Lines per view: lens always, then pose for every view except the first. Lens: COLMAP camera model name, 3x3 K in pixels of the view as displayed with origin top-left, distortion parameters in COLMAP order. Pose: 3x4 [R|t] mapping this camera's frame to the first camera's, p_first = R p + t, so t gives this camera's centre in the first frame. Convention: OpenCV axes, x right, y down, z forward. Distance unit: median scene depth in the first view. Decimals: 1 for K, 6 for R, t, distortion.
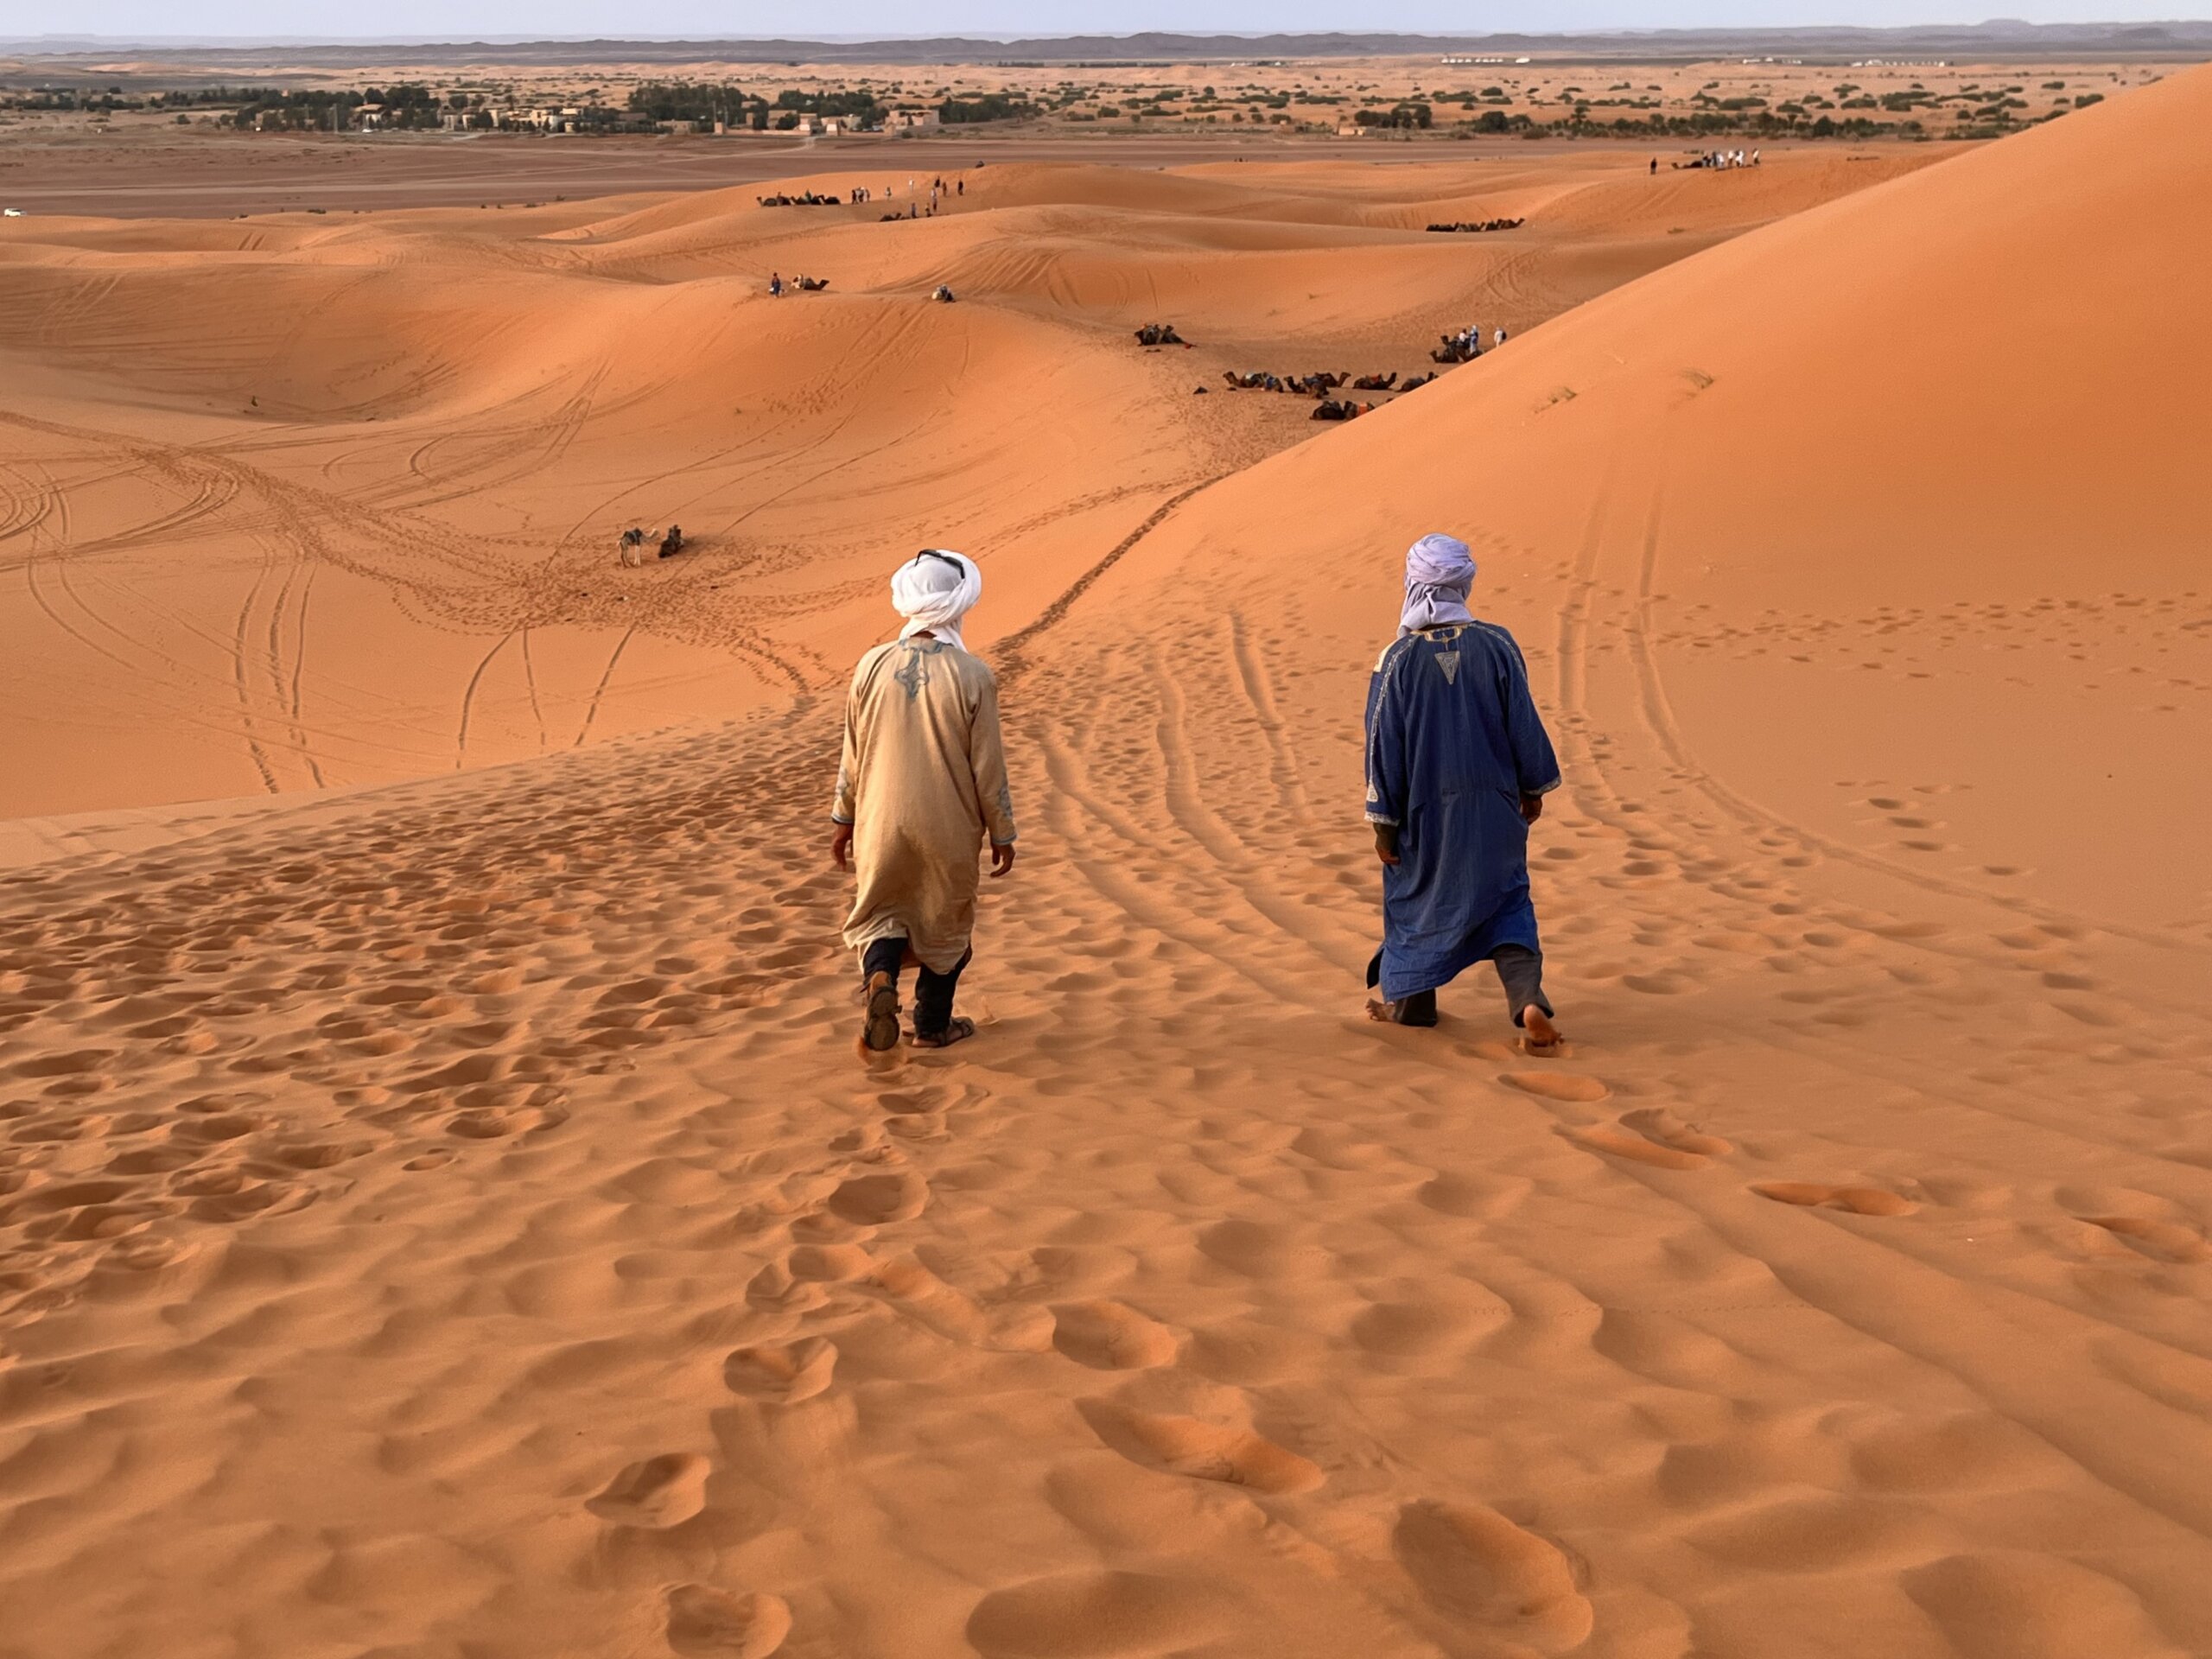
lens RADIAL K [[2461.1, 0, 1107.7], [0, 2461.1, 874.1], [0, 0, 1]] dist [0.108845, -0.261897]
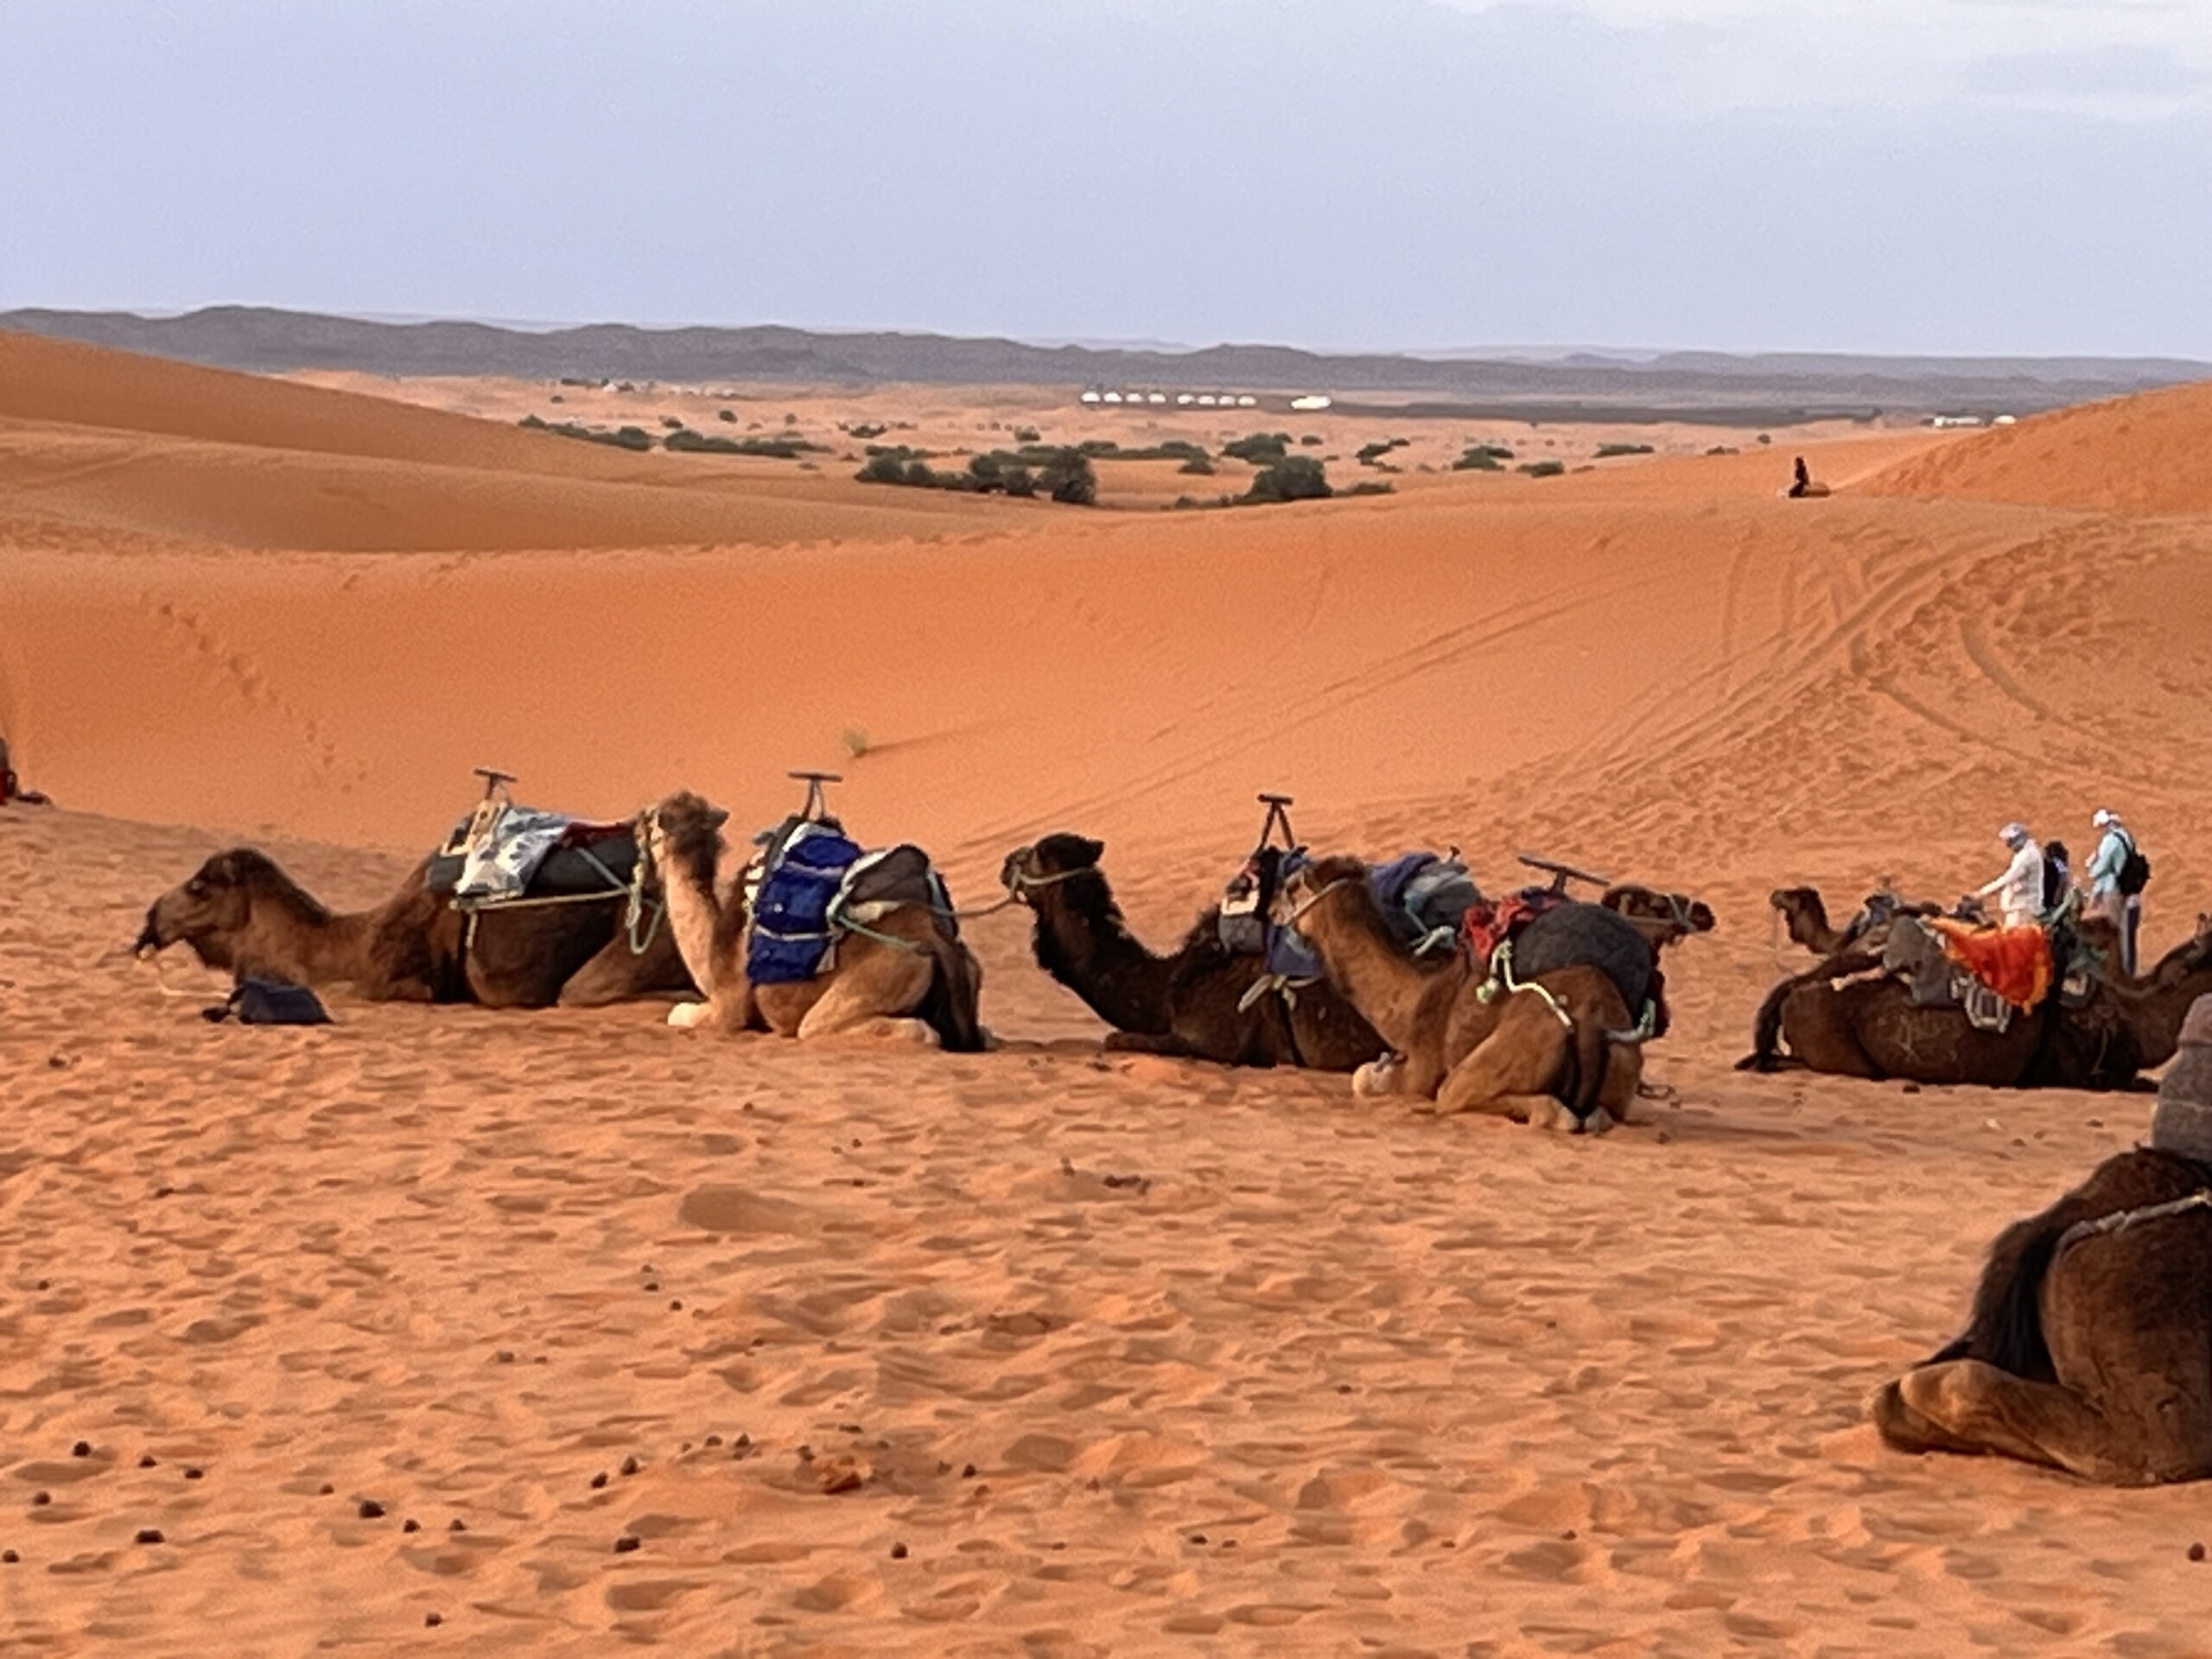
lens RADIAL K [[7507.4, 0, 1106.0], [0, 7507.4, 829.5], [0, 0, 1]] dist [0.249670, -2.119249]
pose [[0.991036, 0.021375, 0.131873, 0.046080], [0.013006, 0.966991, -0.254479, -0.145976], [-0.132959, 0.253913, 0.958045, 0.790969]]
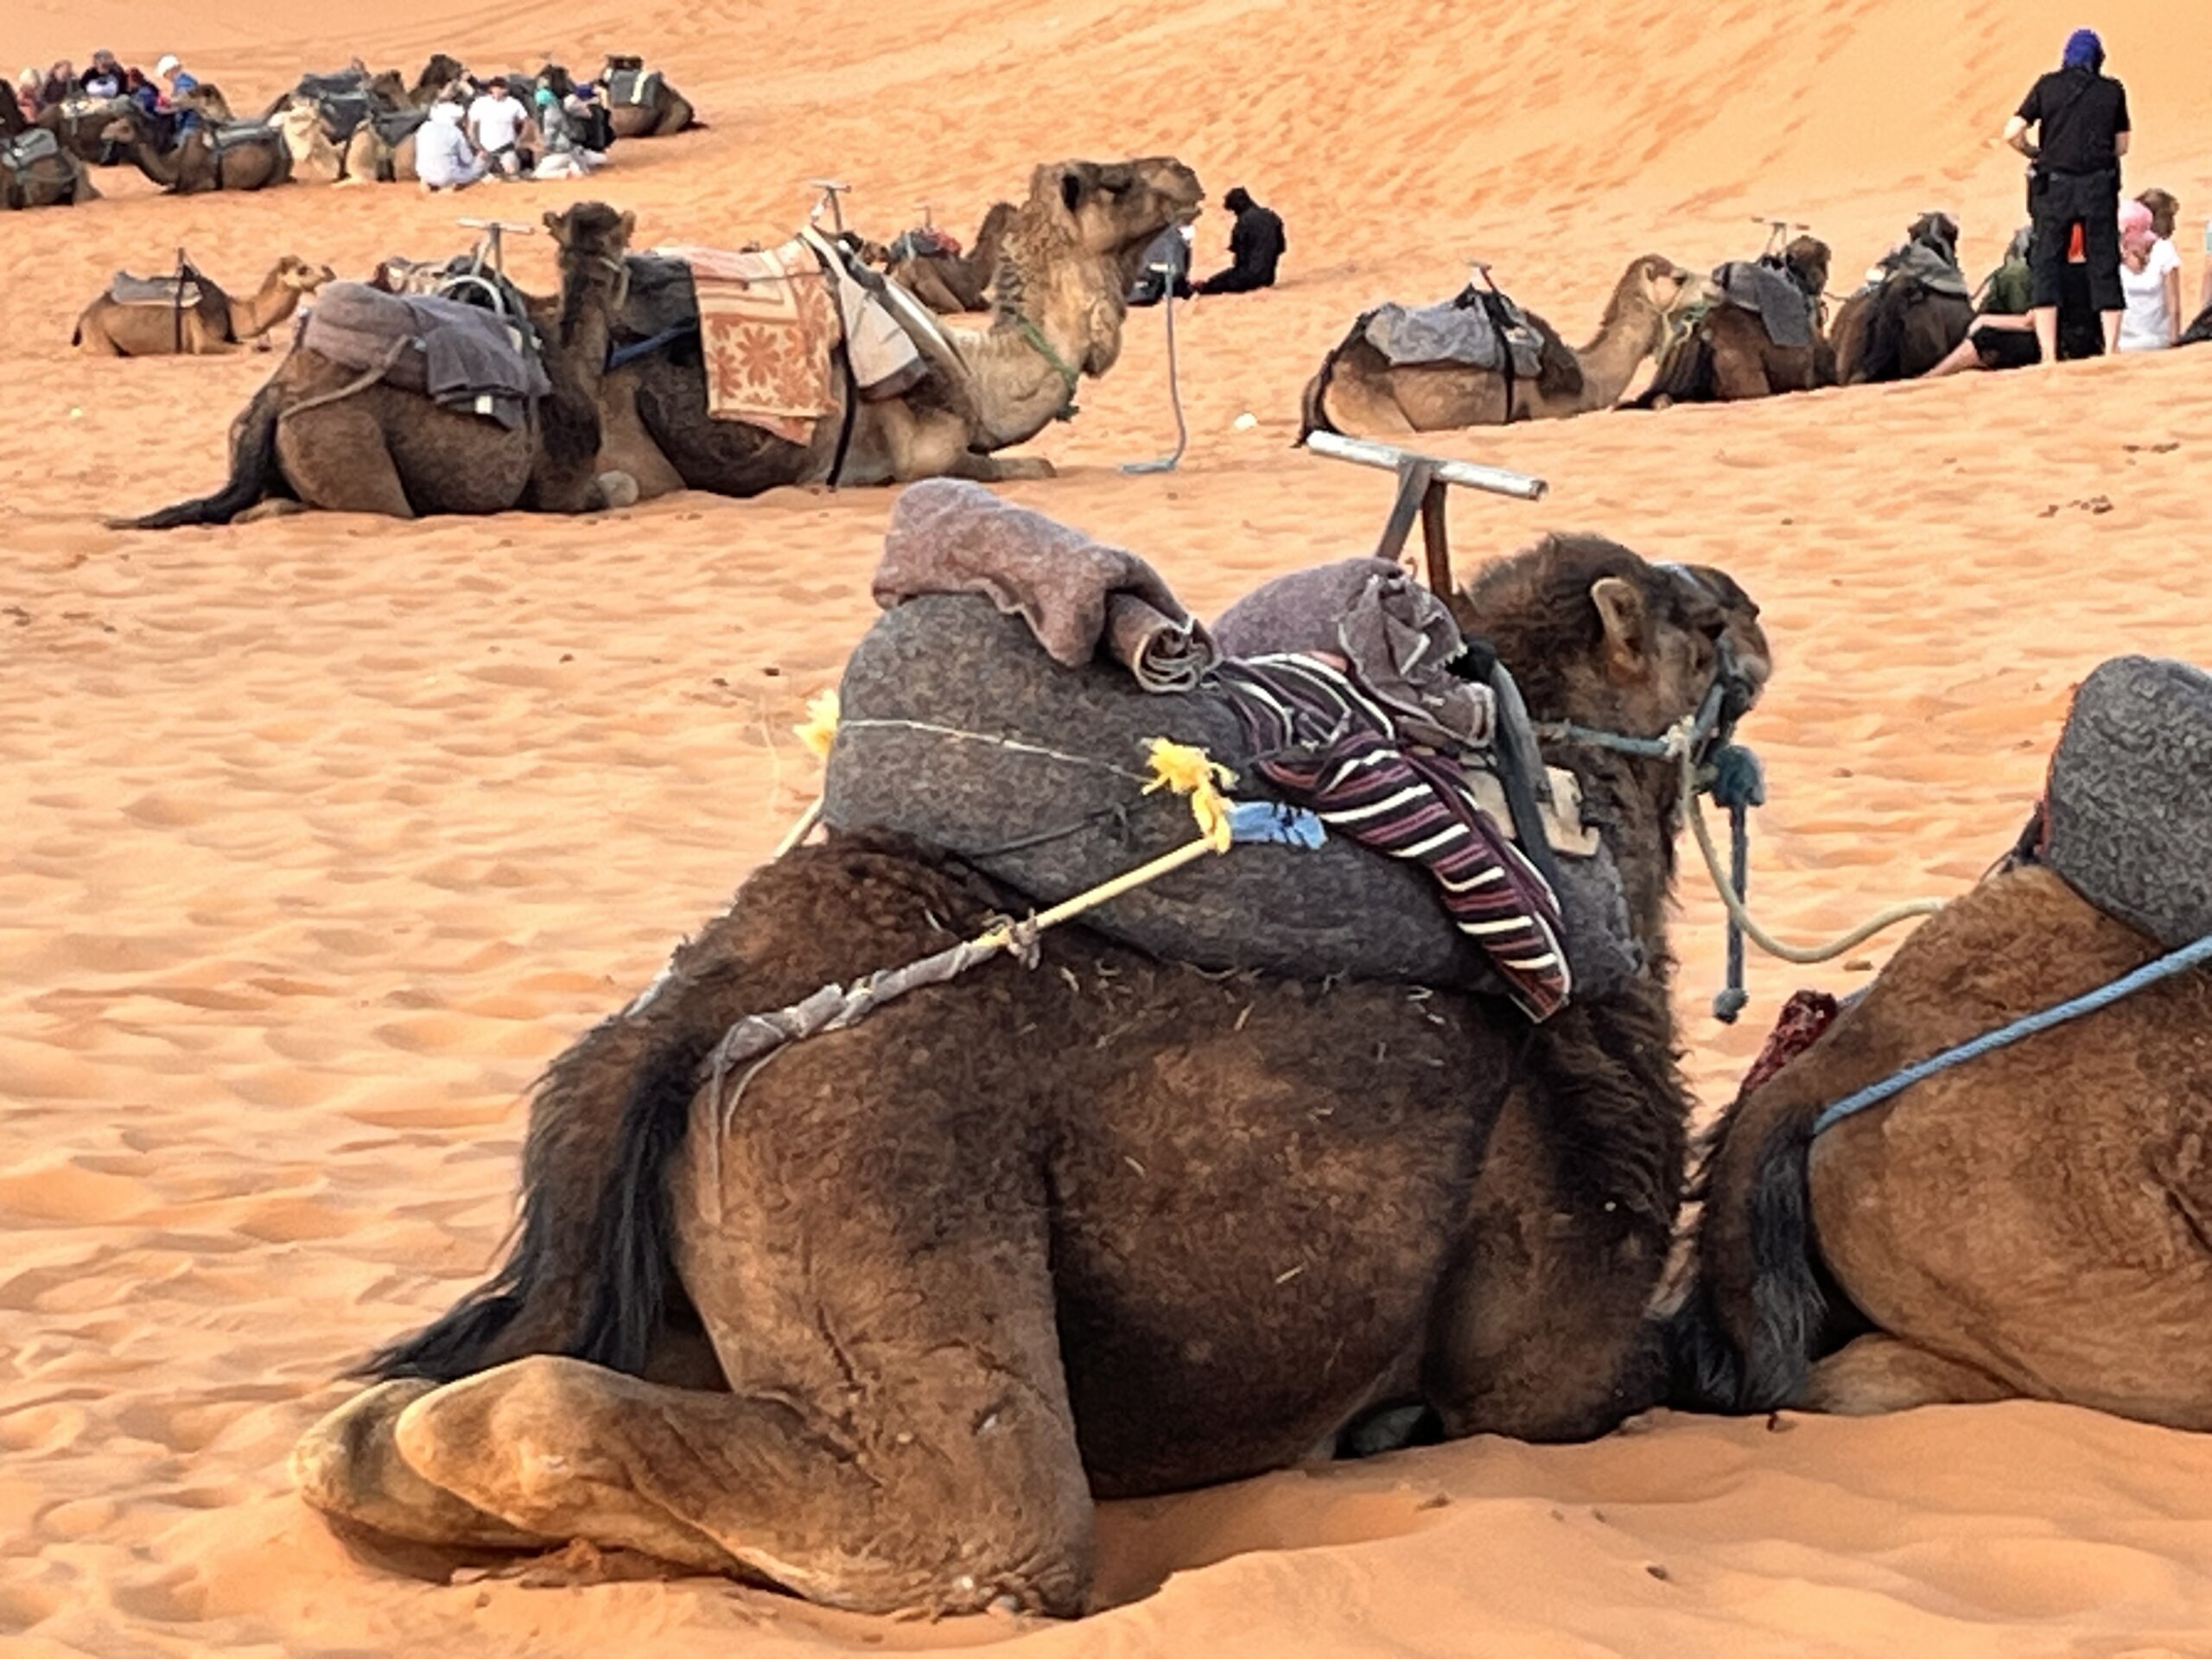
lens RADIAL K [[7507.4, 0, 1106.0], [0, 7507.4, 829.5], [0, 0, 1]] dist [0.249670, -2.119249]
pose [[0.883343, -0.064067, 0.464329, 0.054966], [0.144920, 0.979408, -0.140562, -0.163666], [-0.445762, 0.191455, 0.874438, 0.857337]]
